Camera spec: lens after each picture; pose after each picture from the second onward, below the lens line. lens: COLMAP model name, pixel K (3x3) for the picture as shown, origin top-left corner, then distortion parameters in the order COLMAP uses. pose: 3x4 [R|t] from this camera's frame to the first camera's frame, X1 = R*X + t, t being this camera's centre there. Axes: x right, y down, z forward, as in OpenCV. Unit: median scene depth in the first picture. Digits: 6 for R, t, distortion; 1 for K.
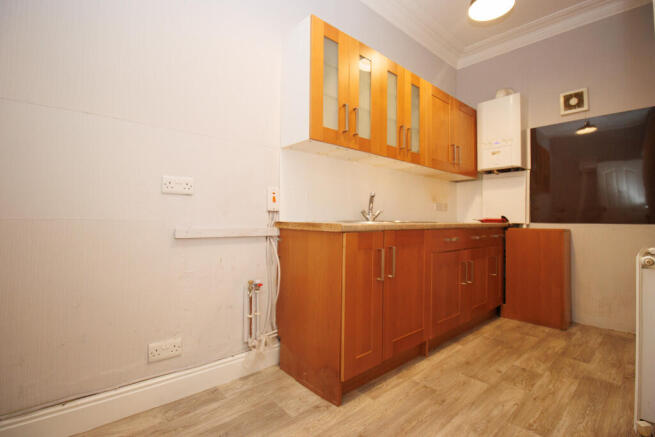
lens RADIAL K [[308.2, 0, 330.9], [0, 308.2, 218.5], [0, 0, 1]] dist [-0.003272, -0.000610]
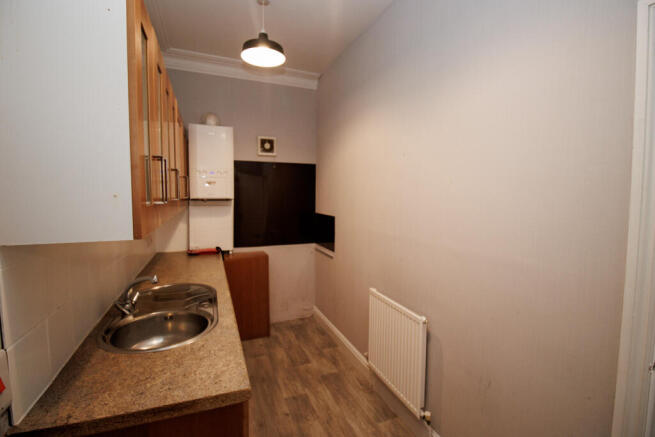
lens RADIAL K [[308.2, 0, 330.5], [0, 308.2, 215.8], [0, 0, 1]] dist [-0.003272, -0.000610]
pose [[0.348081, -0.077212, 0.934279, -0.266027], [-0.011586, 0.996172, 0.086643, -0.220444], [-0.937393, -0.040983, 0.345854, 0.349072]]
